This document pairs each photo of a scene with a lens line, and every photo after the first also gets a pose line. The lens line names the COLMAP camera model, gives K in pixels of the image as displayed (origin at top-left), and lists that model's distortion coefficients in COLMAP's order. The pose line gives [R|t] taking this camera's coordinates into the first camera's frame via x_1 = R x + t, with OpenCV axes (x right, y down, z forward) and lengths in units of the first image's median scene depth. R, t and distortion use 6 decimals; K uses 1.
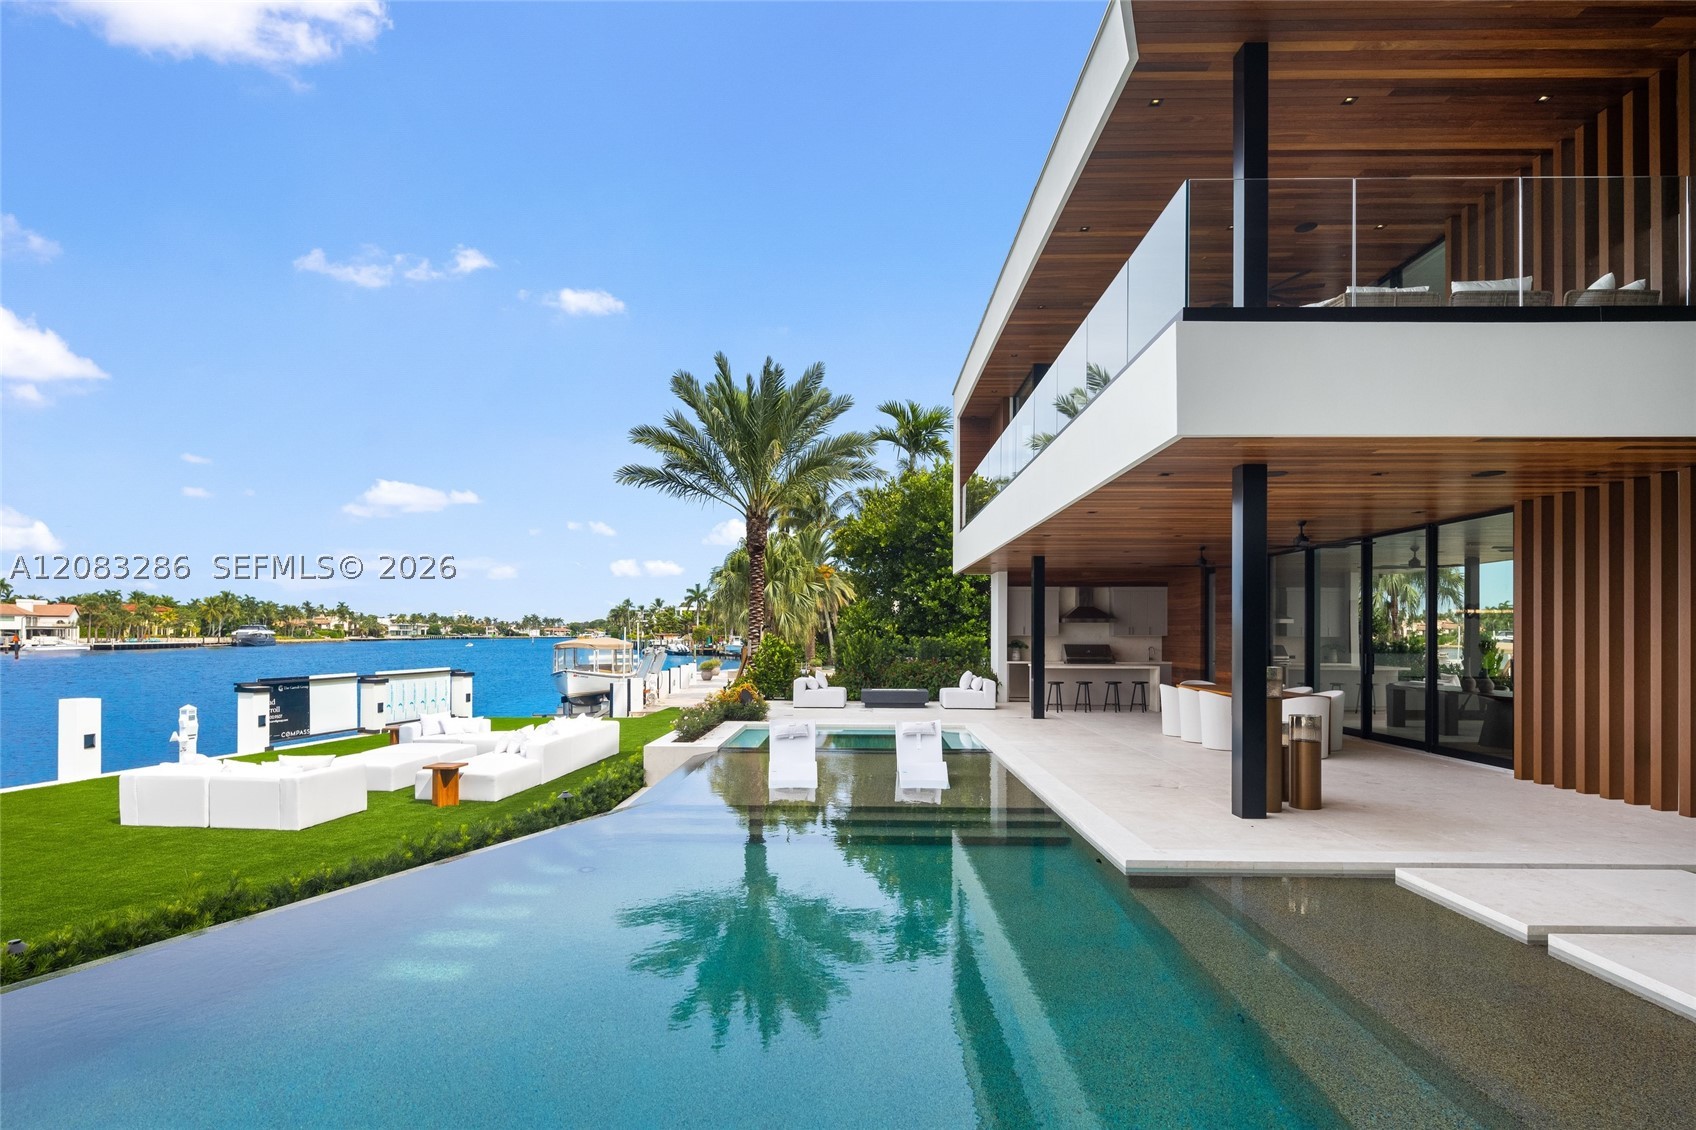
lens RADIAL K [[842.5, 0, 844.6], [0, 842.5, 635.8], [0, 0, 1]] dist [0.004139, -0.002587]
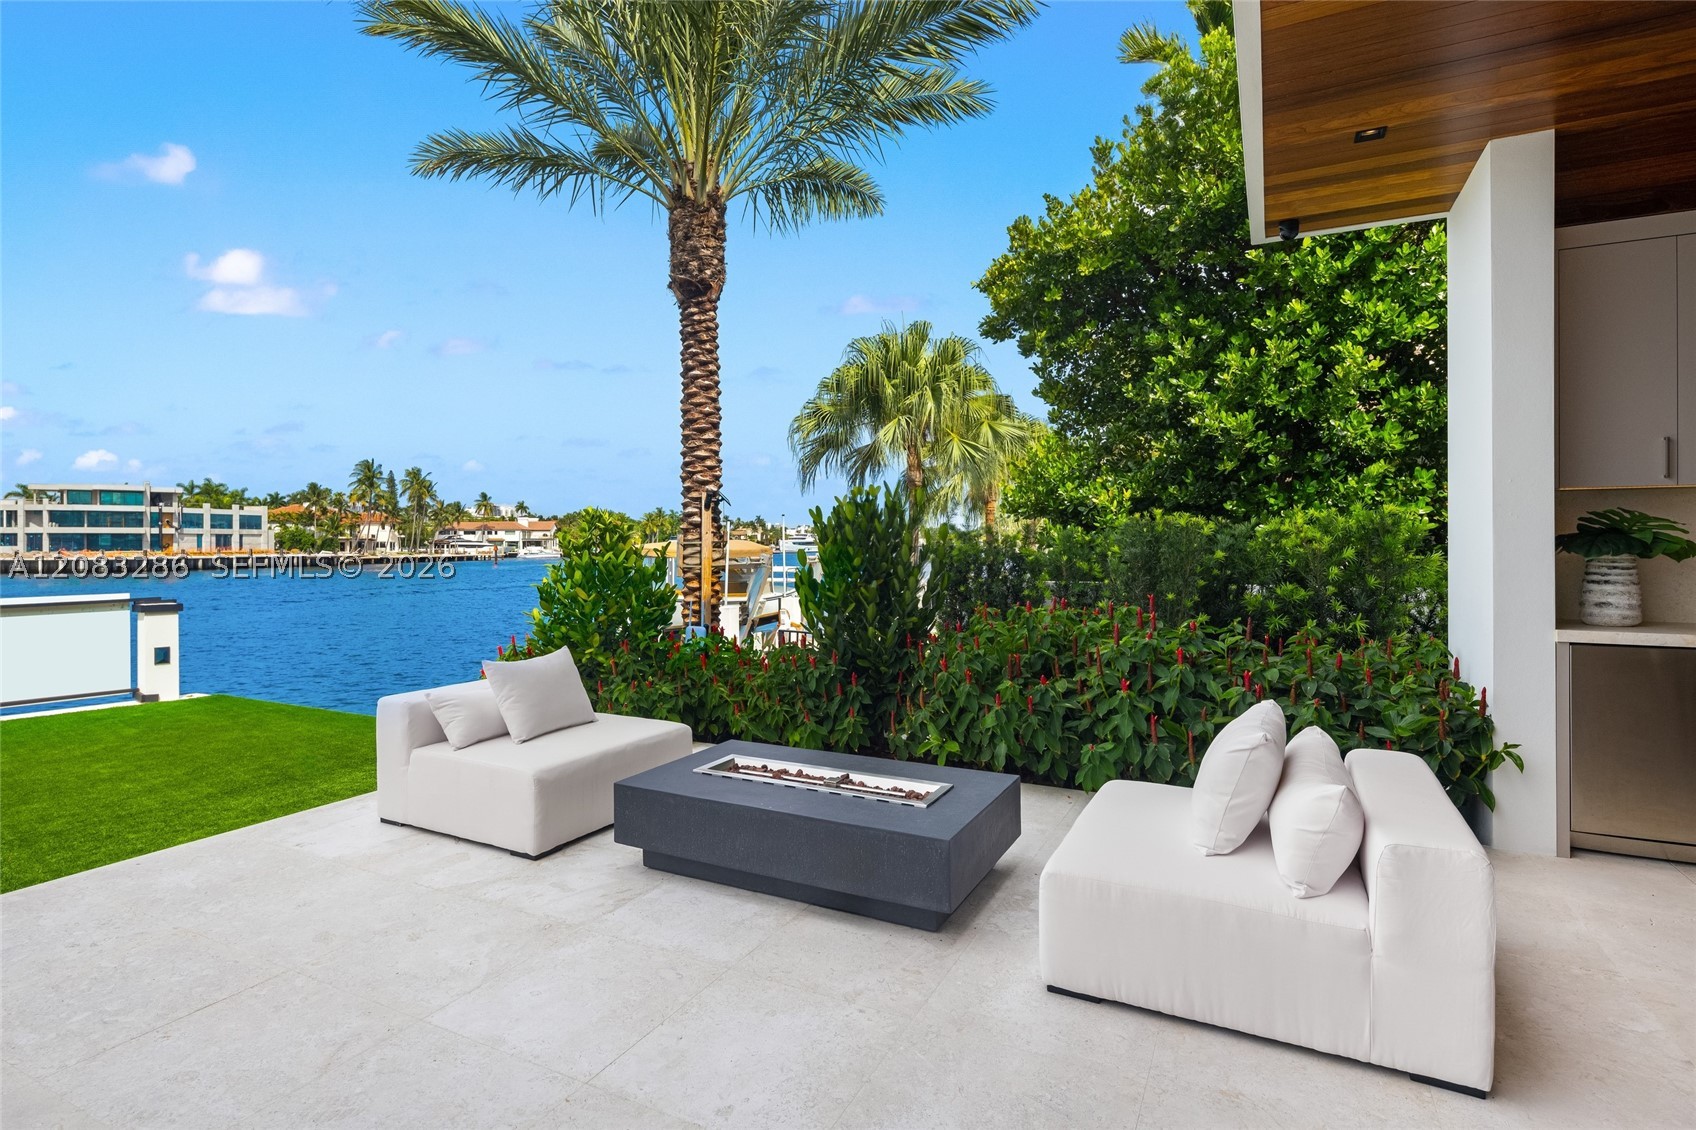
lens RADIAL K [[842.5, 0, 845.8], [0, 842.5, 552.9], [0, 0, 1]] dist [0.004139, -0.002587]
pose [[0.900247, -0.001298, -0.435377, 0.111153], [0.006041, 0.999937, 0.009511, 0.009290], [0.435337, -0.011192, 0.900198, 0.636137]]
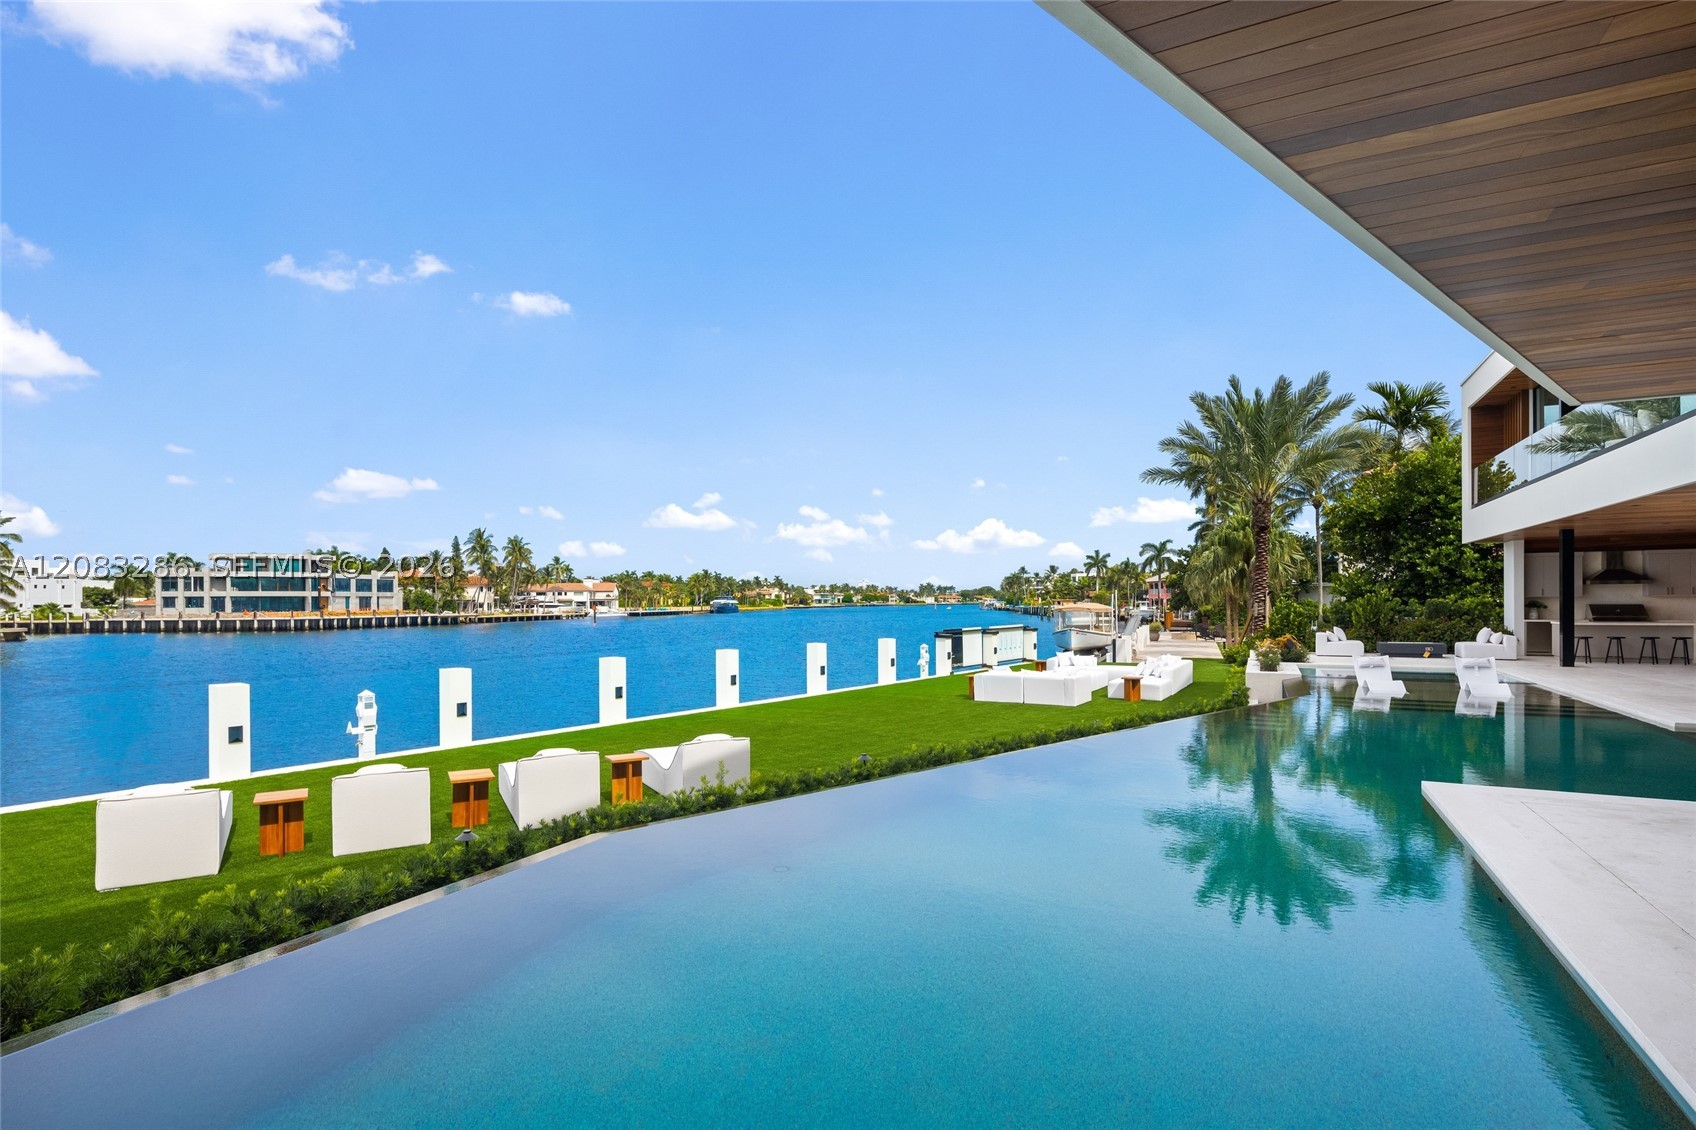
lens RADIAL K [[842.5, 0, 840.3], [0, 842.5, 607.4], [0, 0, 1]] dist [0.004139, -0.002587]
pose [[0.902469, -0.006667, -0.430702, -0.120467], [0.009520, 0.999945, 0.004470, -0.000107], [0.430649, -0.008135, 0.902483, -0.338265]]
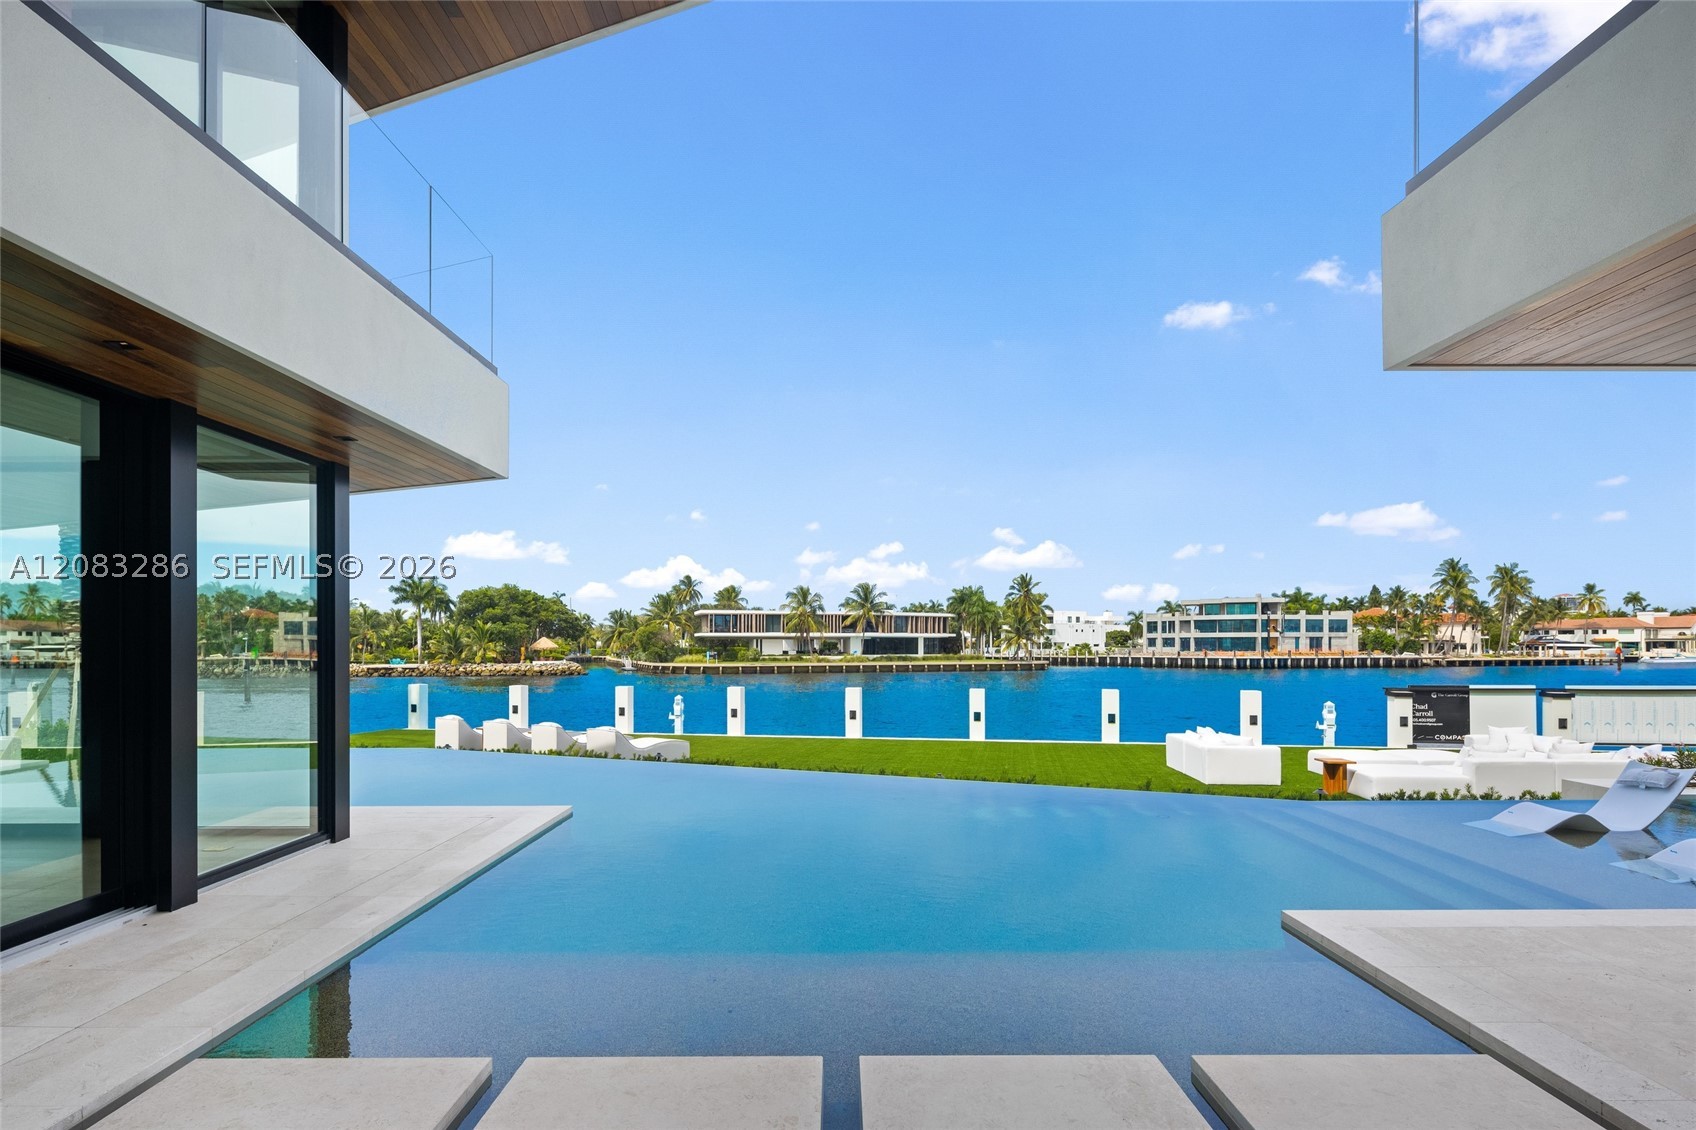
lens RADIAL K [[842.5, 0, 819.6], [0, 842.5, 642.9], [0, 0, 1]] dist [0.004139, -0.002587]
pose [[0.000057, -0.007792, -0.999970, 0.294300], [0.001705, 0.999968, -0.007792, 0.000773], [0.999999, -0.001704, 0.000071, 0.130723]]
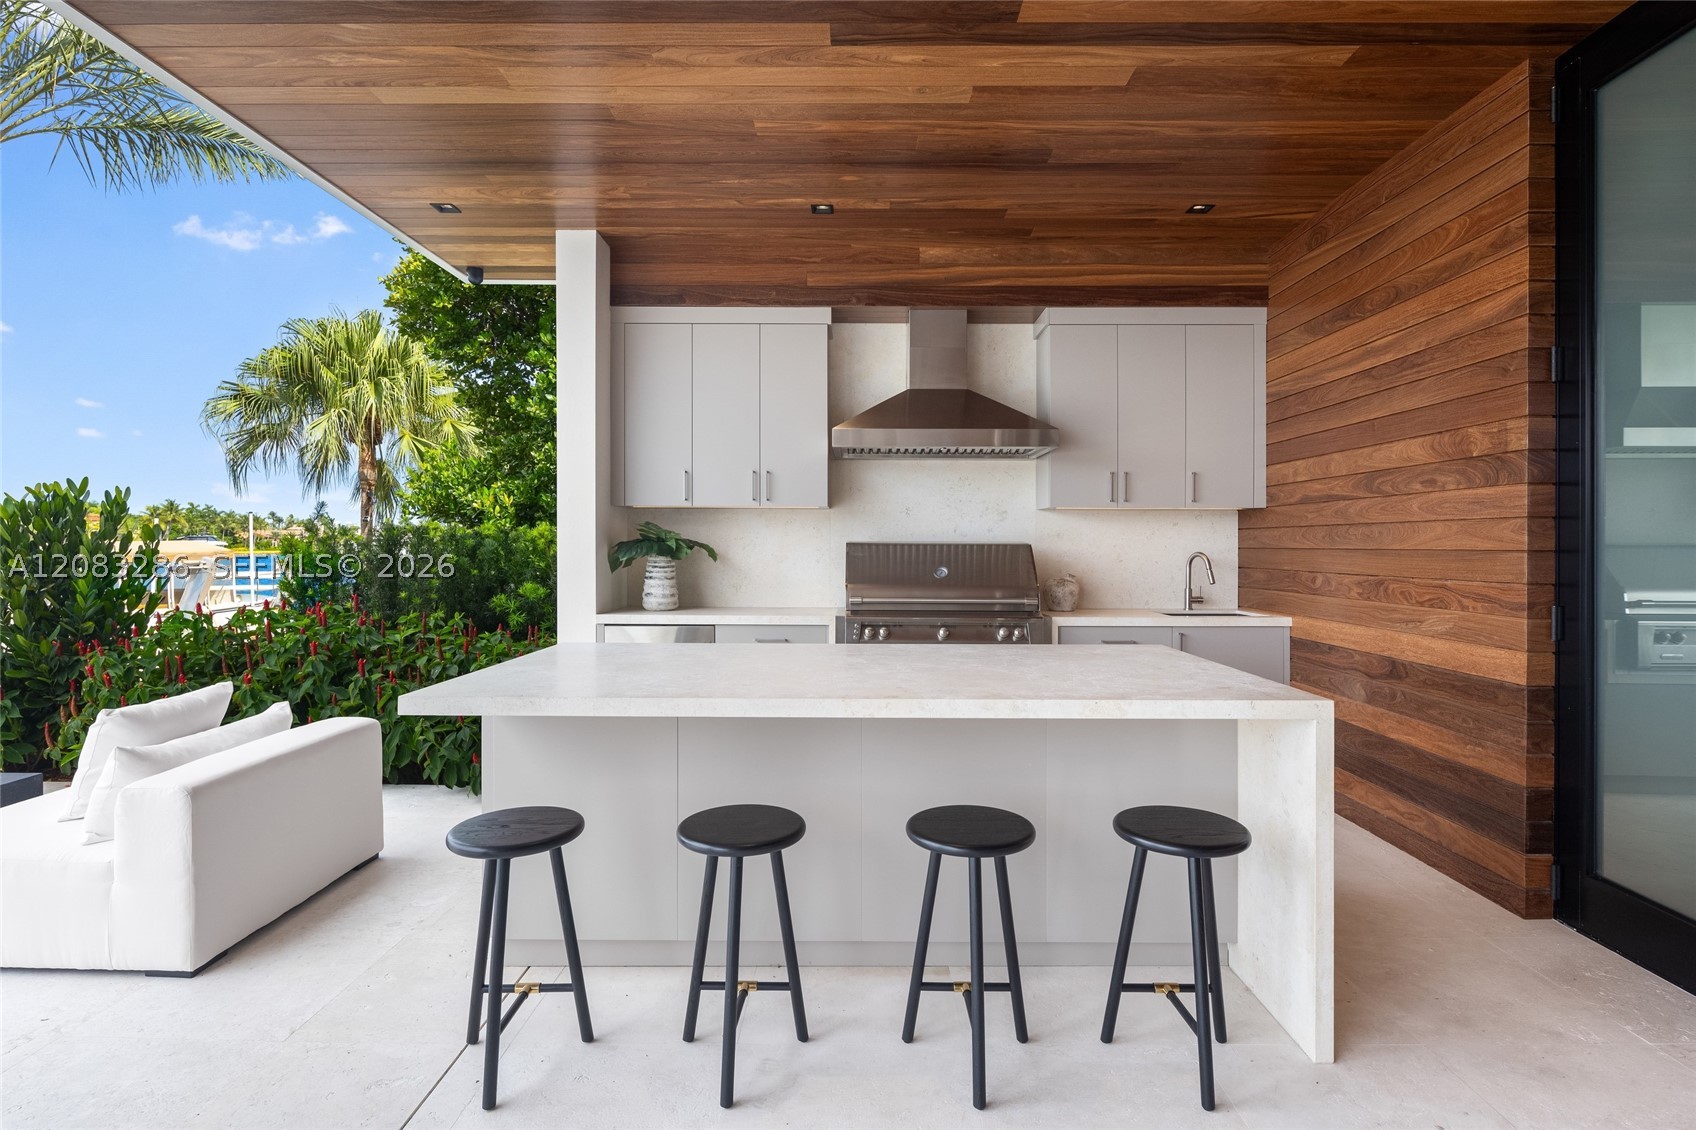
lens RADIAL K [[842.5, 0, 853.8], [0, 842.5, 556.8], [0, 0, 1]] dist [0.004139, -0.002587]
pose [[0.999972, -0.000079, 0.007516, 0.217498], [-0.000002, 0.999942, 0.010791, 0.009704], [-0.007516, -0.010791, 0.999914, 0.630505]]
